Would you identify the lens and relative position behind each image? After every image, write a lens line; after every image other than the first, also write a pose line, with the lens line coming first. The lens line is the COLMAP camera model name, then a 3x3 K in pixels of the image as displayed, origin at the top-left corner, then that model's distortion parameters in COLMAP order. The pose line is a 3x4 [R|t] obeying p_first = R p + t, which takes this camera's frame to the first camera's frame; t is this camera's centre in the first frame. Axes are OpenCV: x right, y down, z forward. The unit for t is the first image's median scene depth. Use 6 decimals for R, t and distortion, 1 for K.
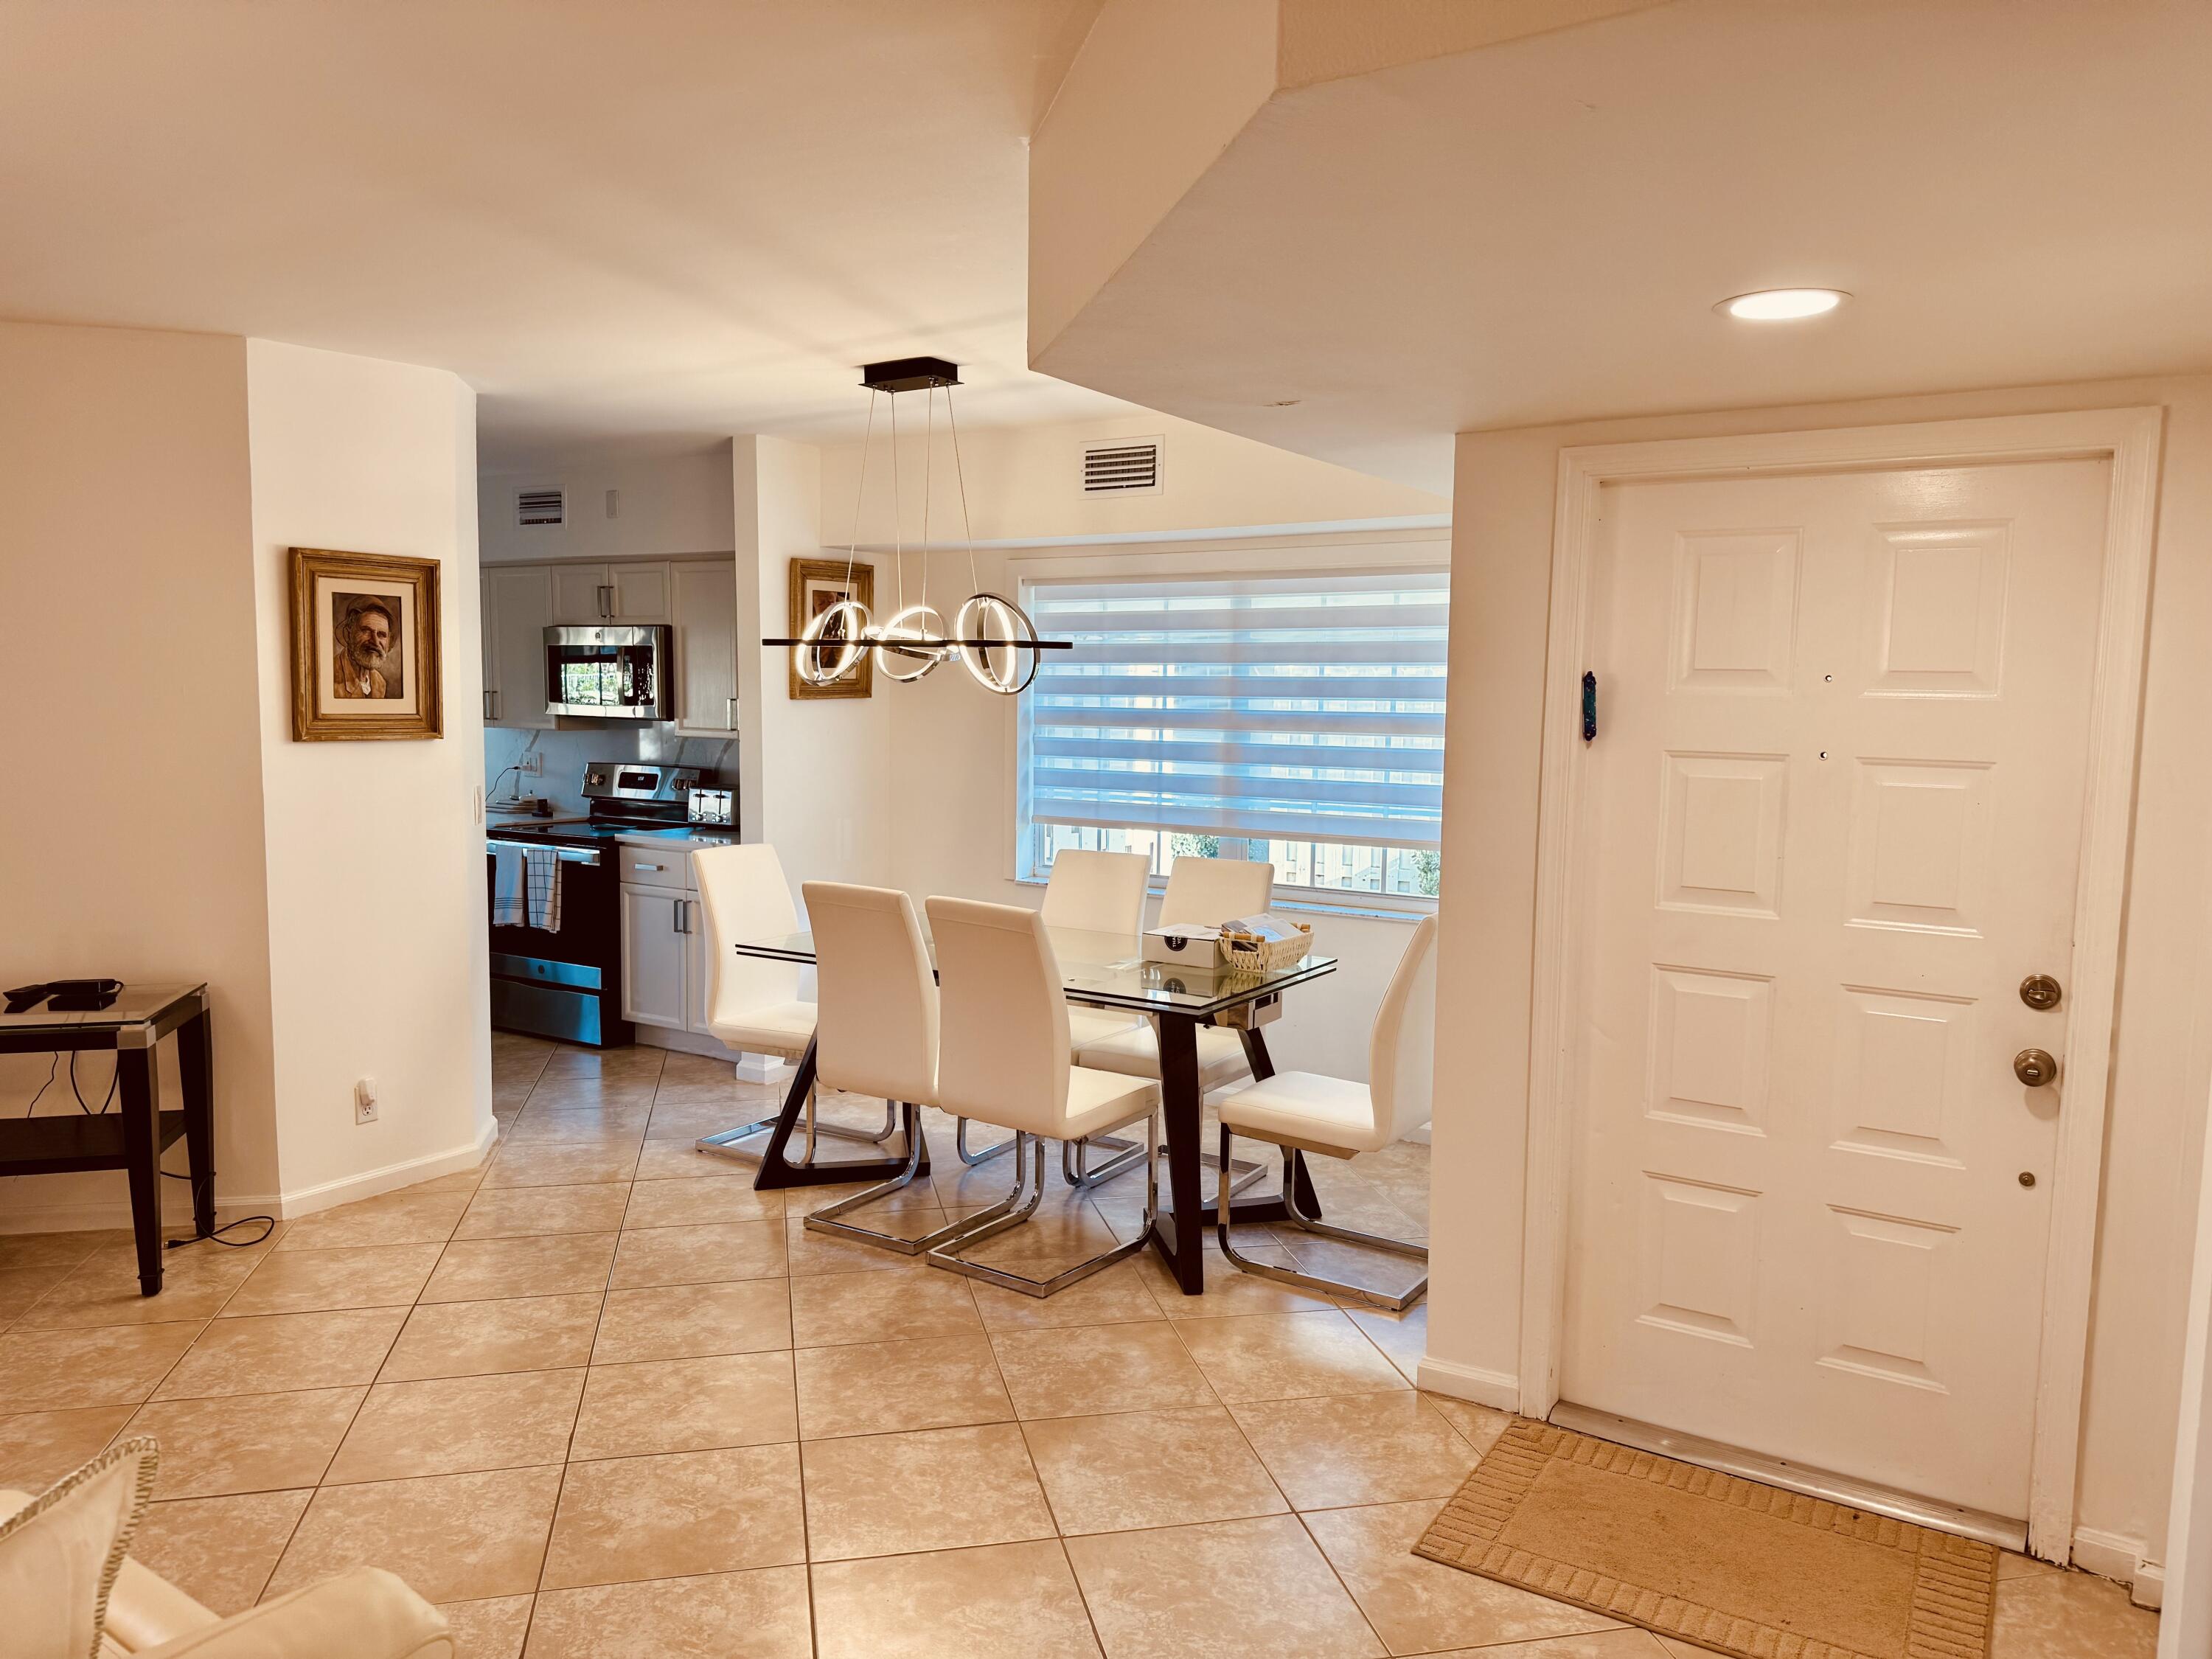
lens RADIAL K [[1548.0, 0, 1087.9], [0, 1548.0, 849.2], [0, 0, 1]] dist [0.042103, -0.044554]
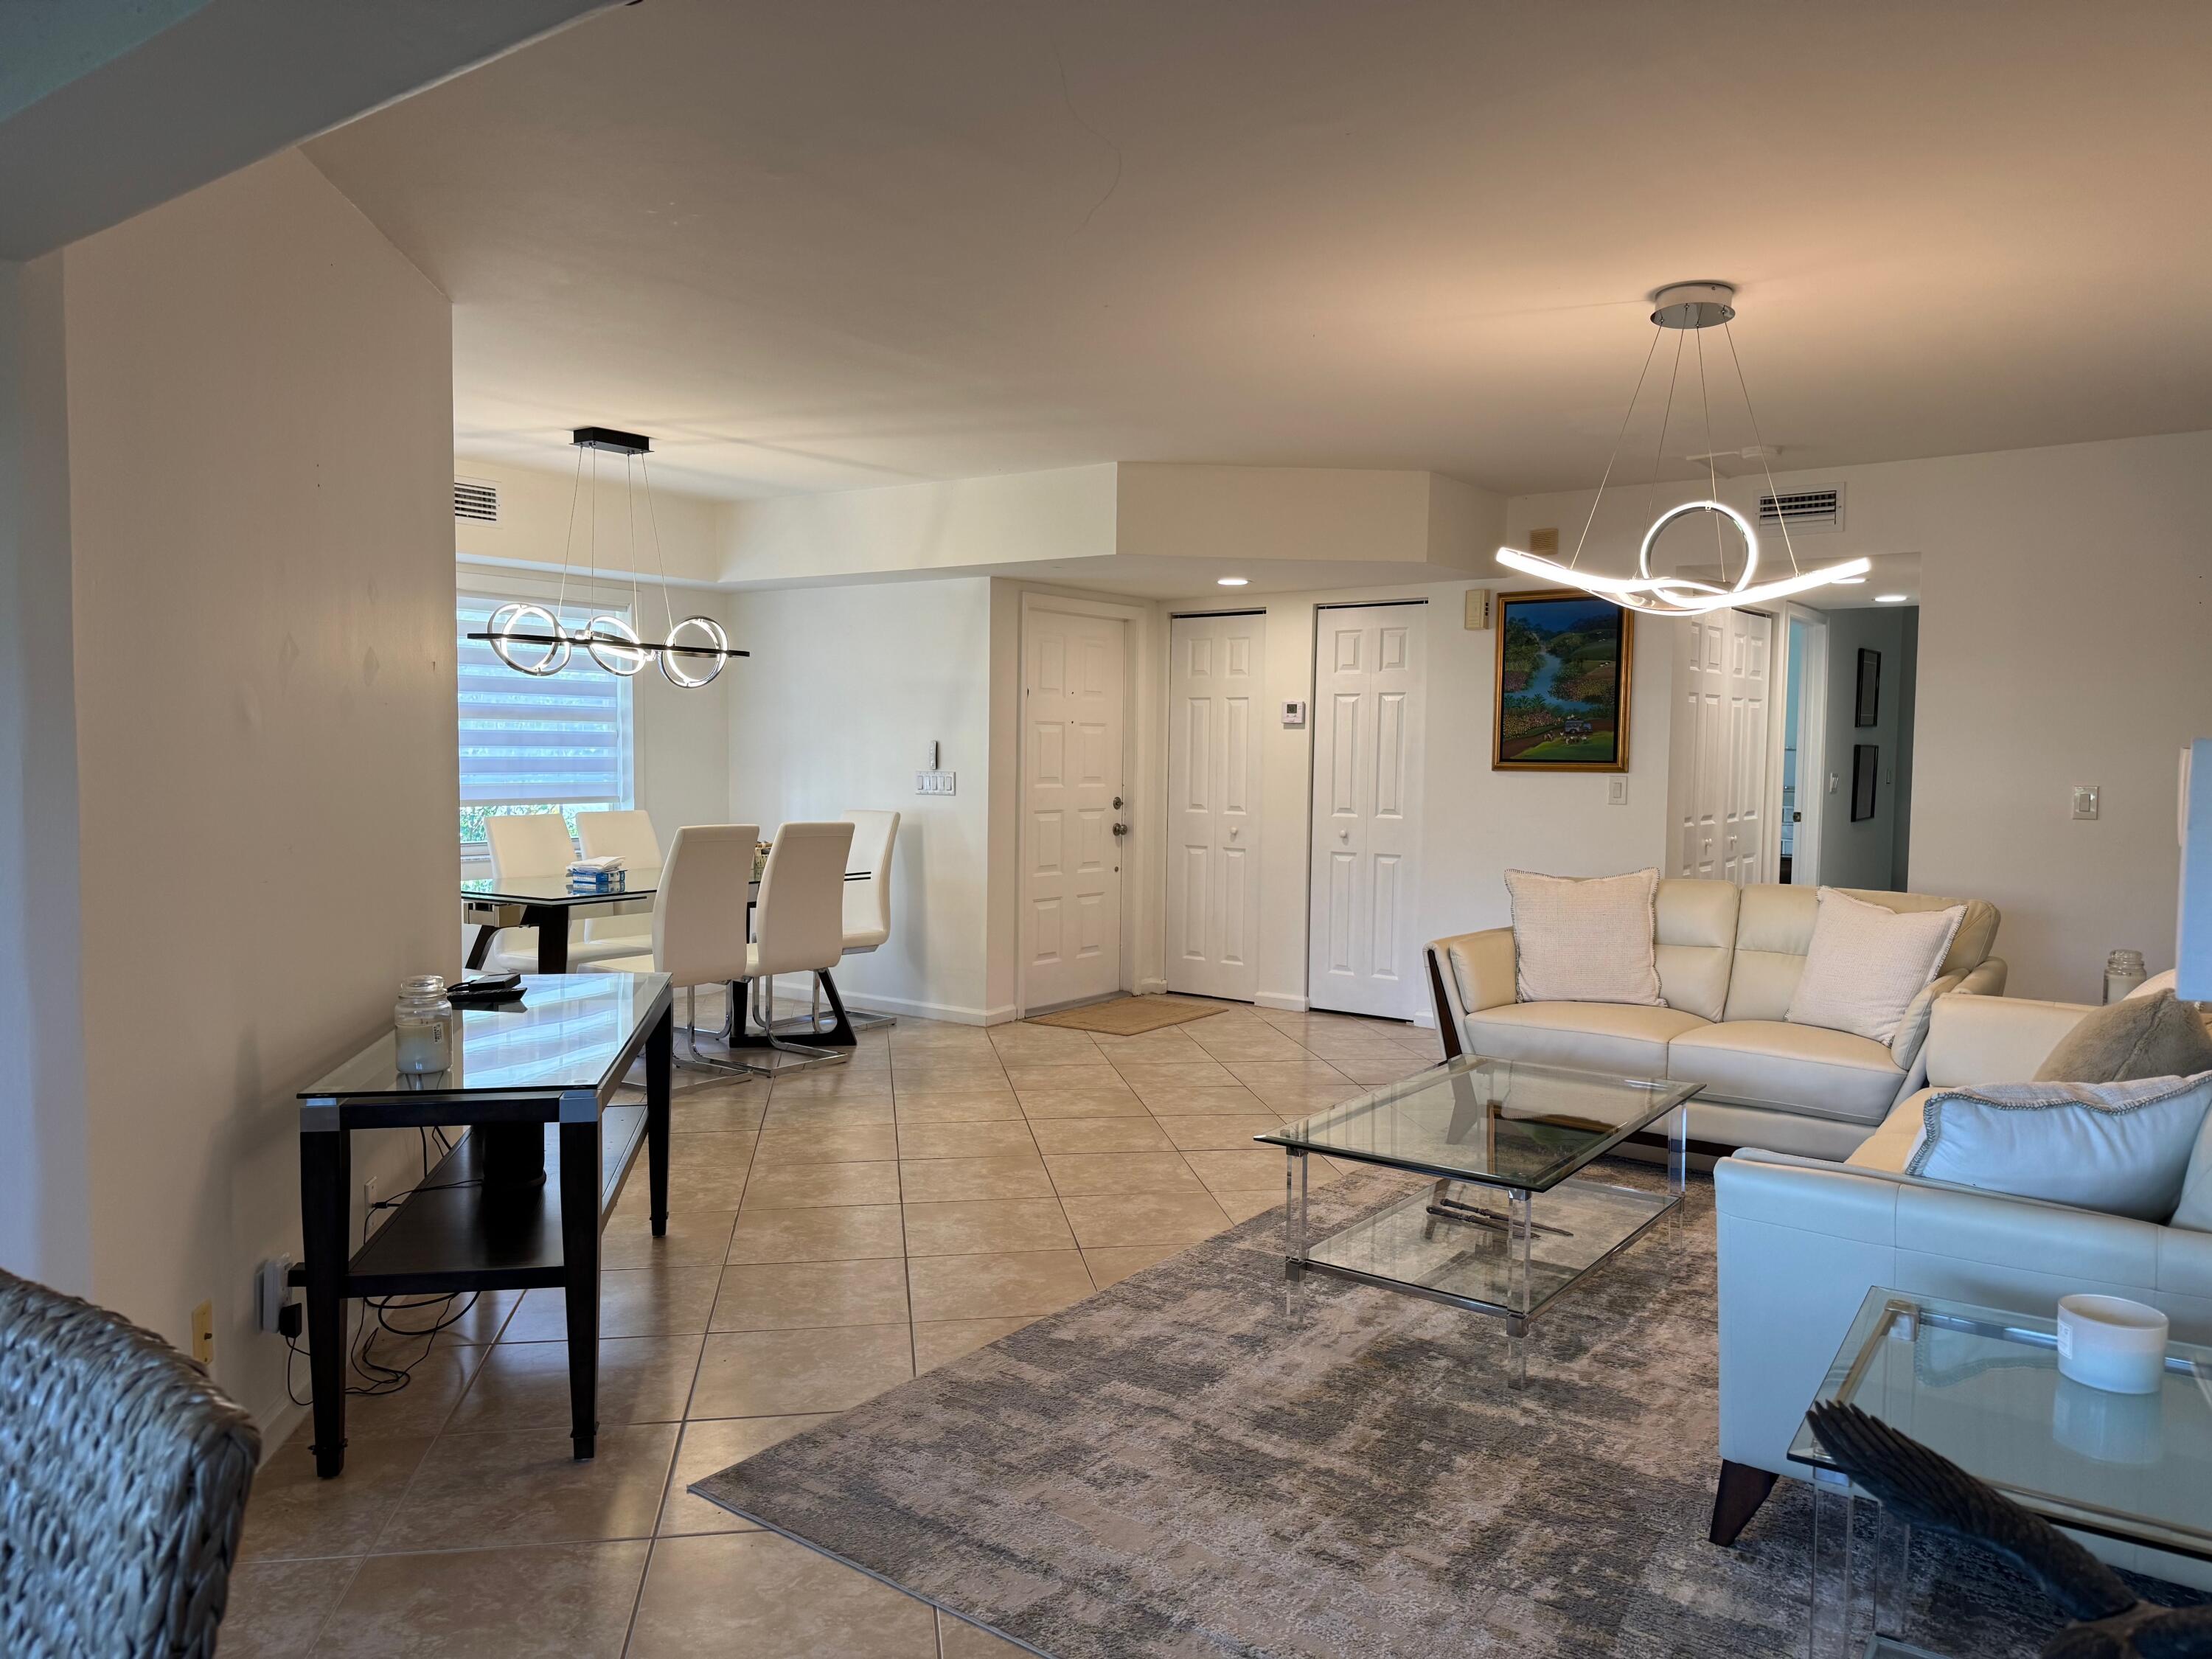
lens RADIAL K [[1548.0, 0, 1094.7], [0, 1548.0, 863.1], [0, 0, 1]] dist [0.042103, -0.044554]
pose [[0.066385, -0.090043, 0.993723, -1.458296], [0.094827, 0.991982, 0.083550, -0.026805], [-0.993278, 0.088685, 0.074391, 0.543225]]
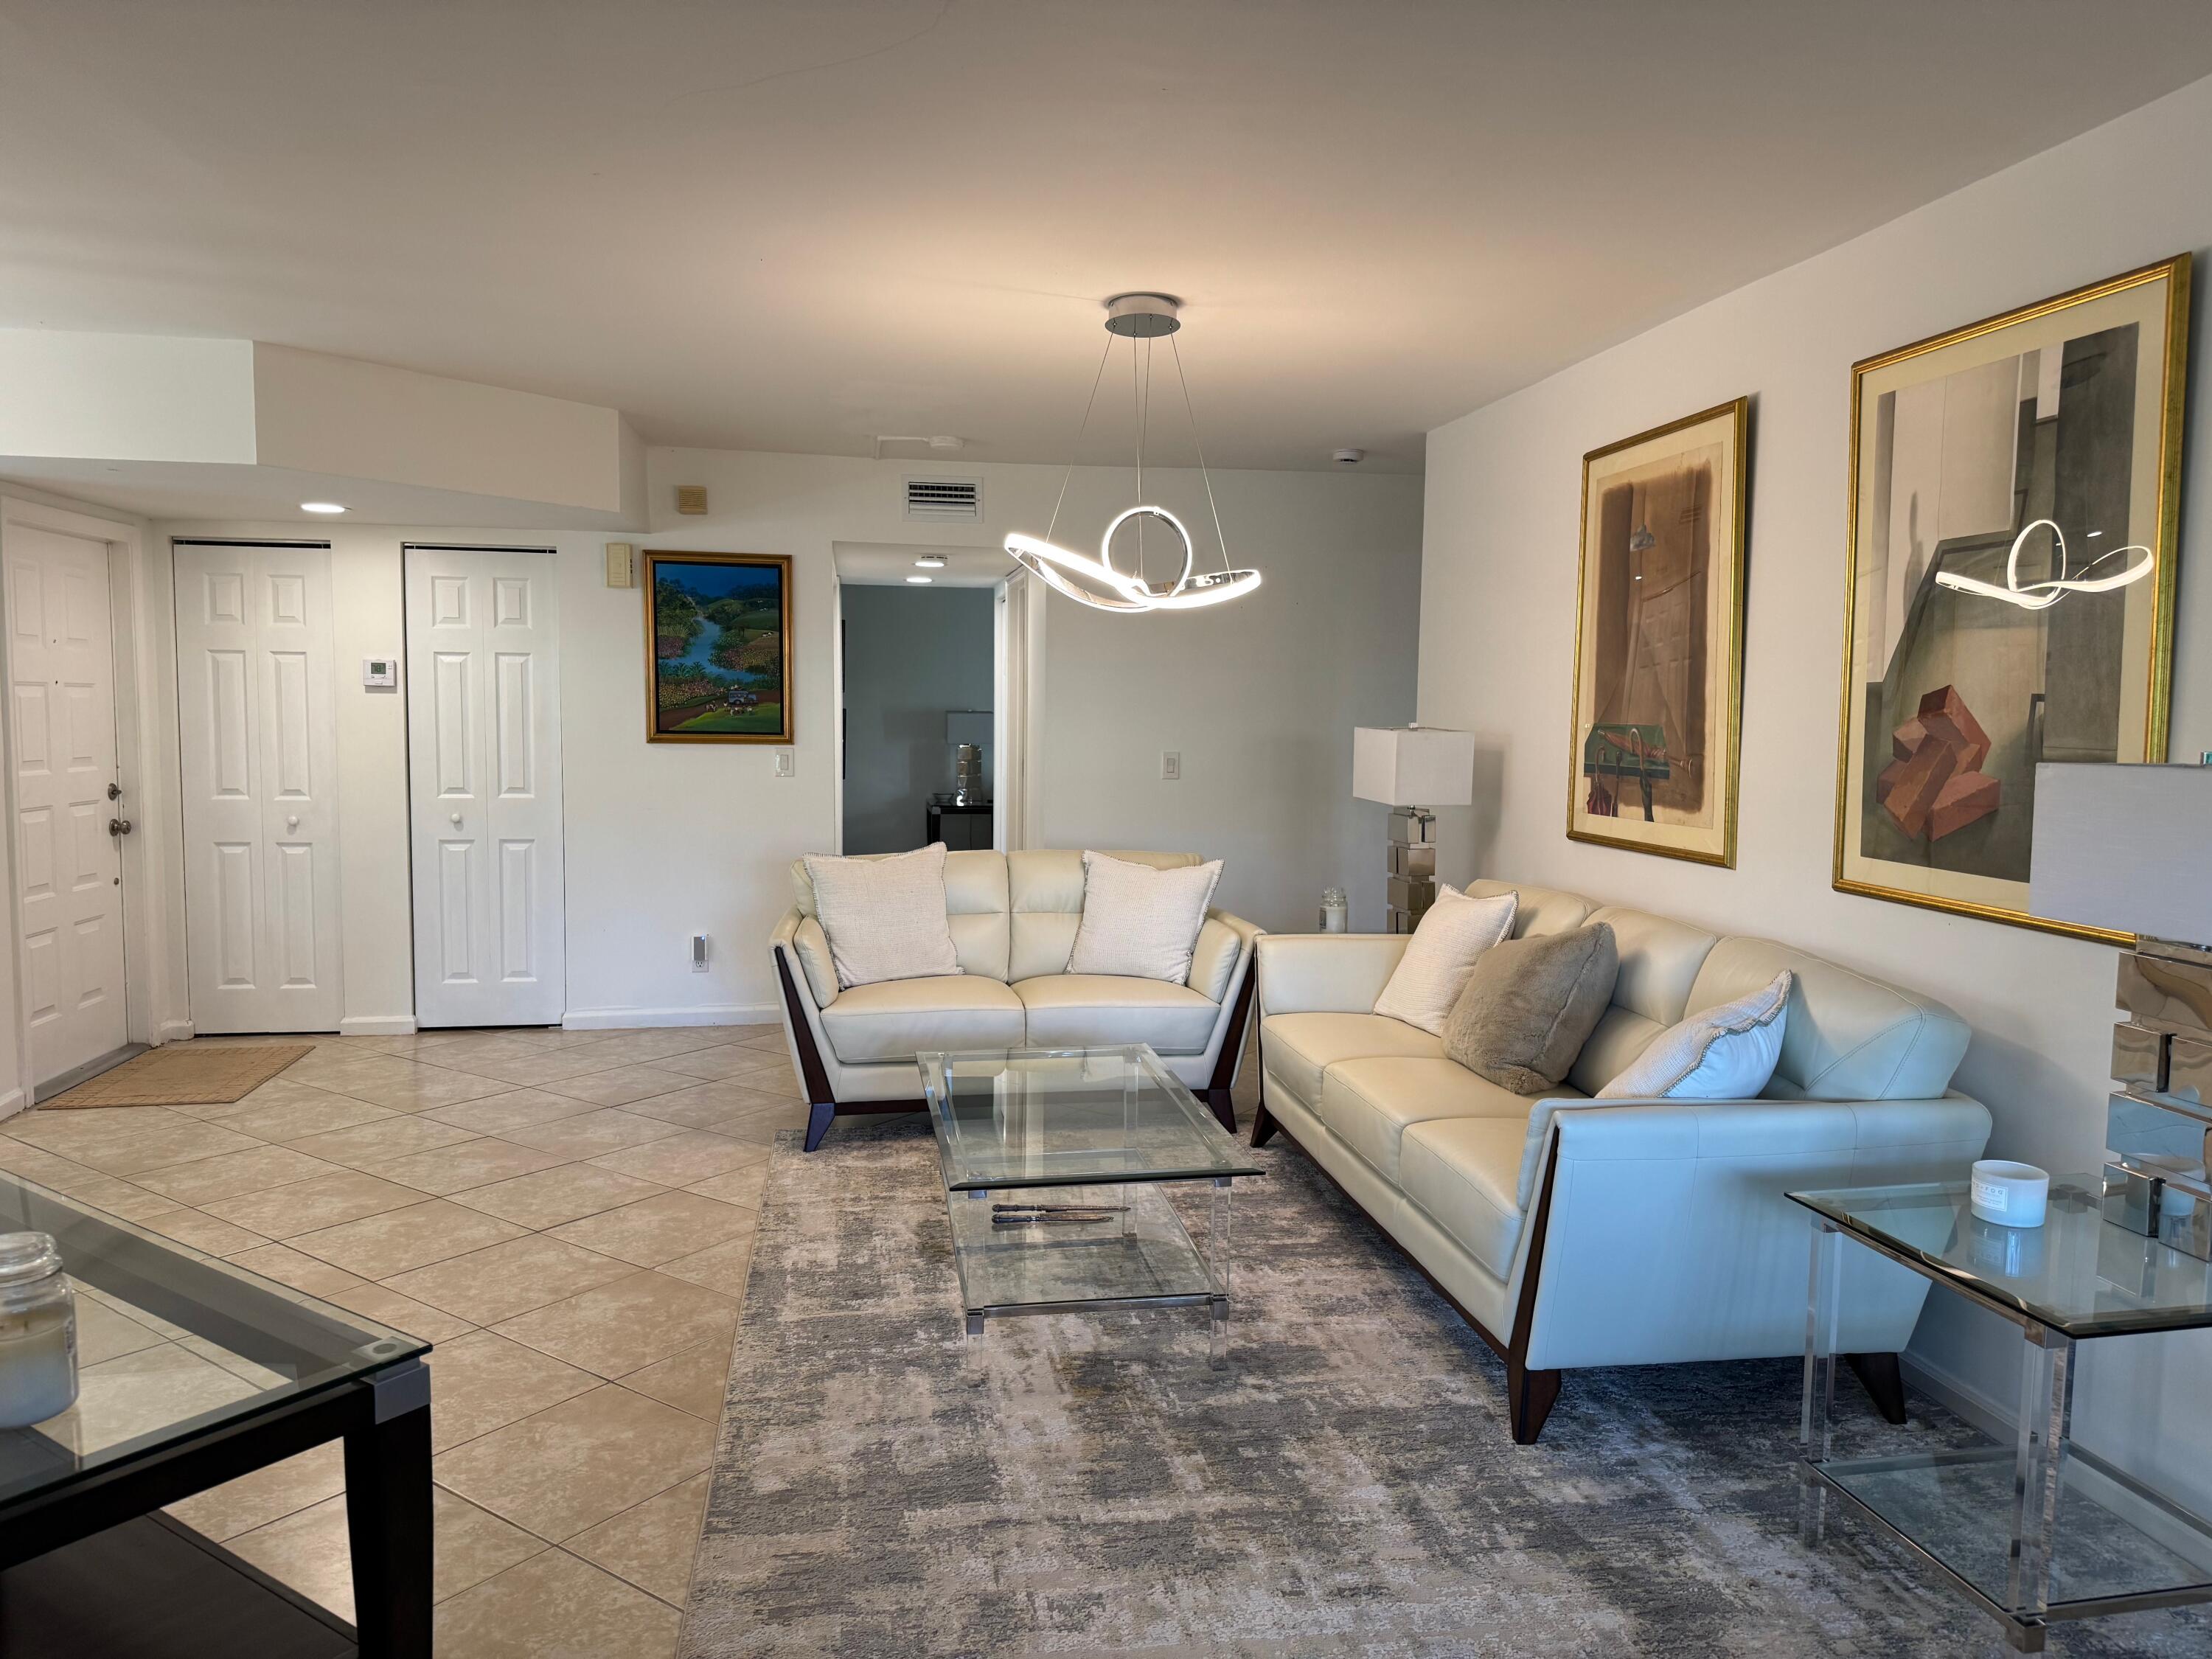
lens RADIAL K [[1548.0, 0, 1149.2], [0, 1548.0, 859.7], [0, 0, 1]] dist [0.042103, -0.044554]
pose [[-0.683142, -0.094826, 0.724103, -1.234123], [0.052013, 0.982698, 0.177762, -0.079099], [-0.728431, 0.159100, -0.666390, 0.910555]]
